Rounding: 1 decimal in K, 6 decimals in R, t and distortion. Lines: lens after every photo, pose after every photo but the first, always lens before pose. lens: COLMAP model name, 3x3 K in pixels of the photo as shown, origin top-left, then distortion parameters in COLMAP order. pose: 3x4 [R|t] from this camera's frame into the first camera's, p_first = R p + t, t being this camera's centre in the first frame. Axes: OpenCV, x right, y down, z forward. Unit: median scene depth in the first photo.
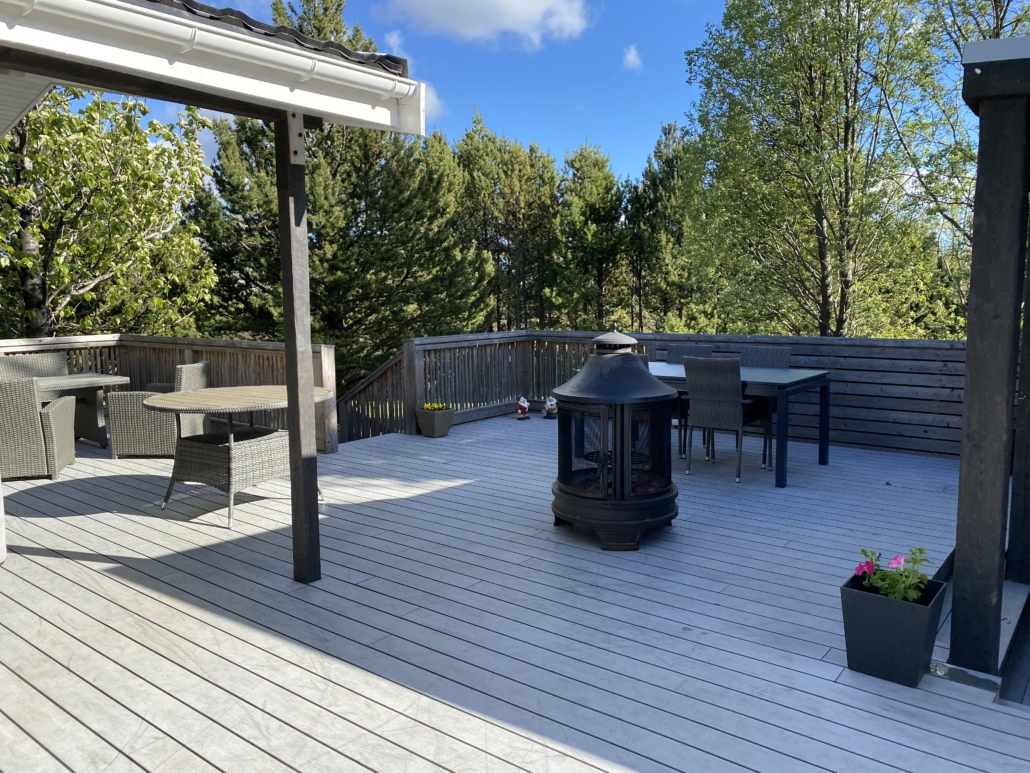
lens RADIAL K [[793.6, 0, 512.7], [0, 793.6, 386.4], [0, 0, 1]] dist [-0.013790, -0.005560]
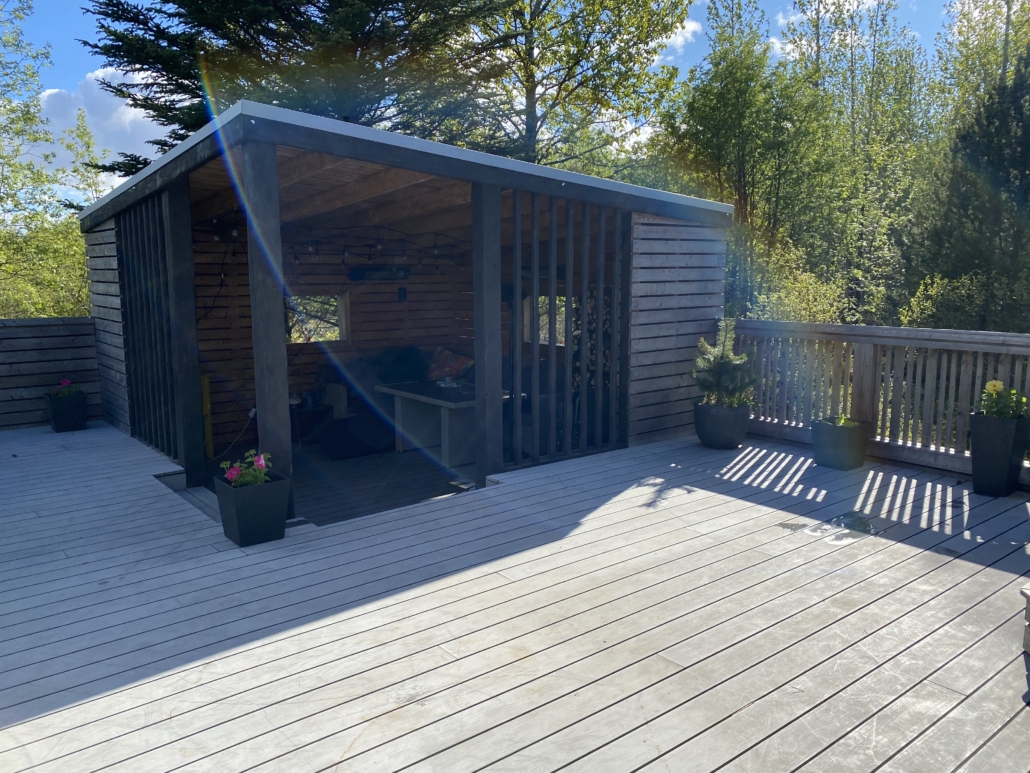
lens RADIAL K [[793.6, 0, 511.0], [0, 793.6, 384.1], [0, 0, 1]] dist [-0.013790, -0.005560]
pose [[0.215841, -0.142614, 0.965958, -0.792125], [0.121873, 0.985475, 0.118263, -0.031409], [-0.968793, 0.092198, 0.230086, 0.201336]]
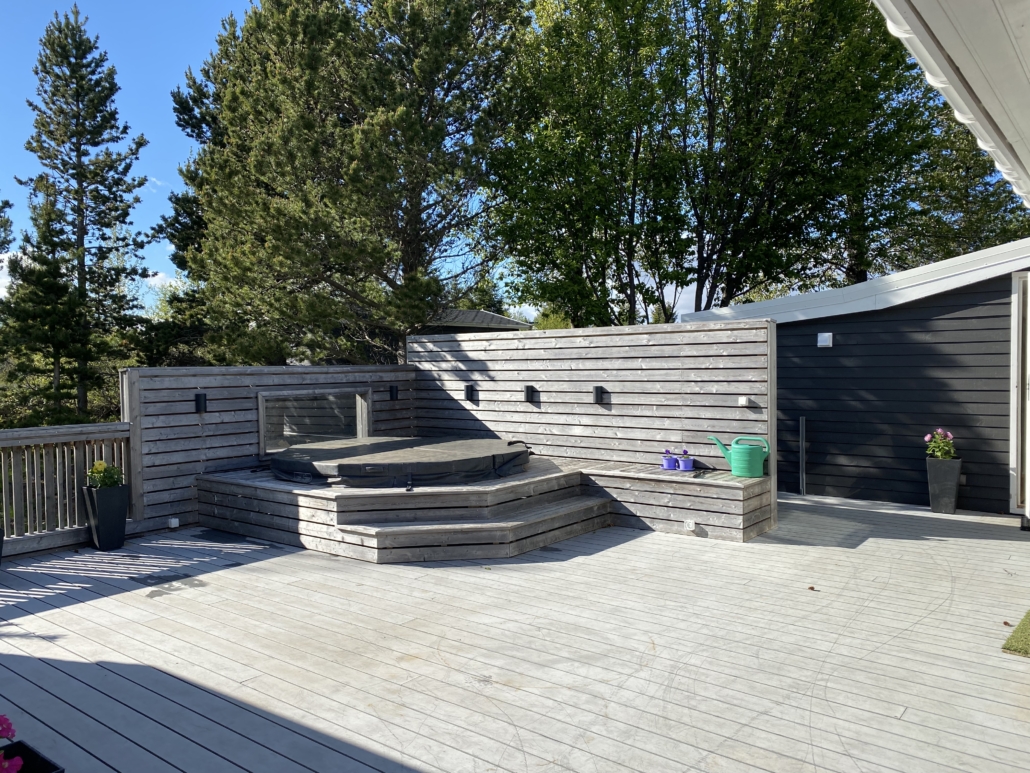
lens RADIAL K [[793.6, 0, 513.5], [0, 793.6, 384.8], [0, 0, 1]] dist [-0.013790, -0.005560]
pose [[-0.999799, 0.017453, -0.009901, -0.012716], [0.015658, 0.987150, 0.159025, -0.245314], [0.012549, 0.158838, -0.987225, 1.750134]]
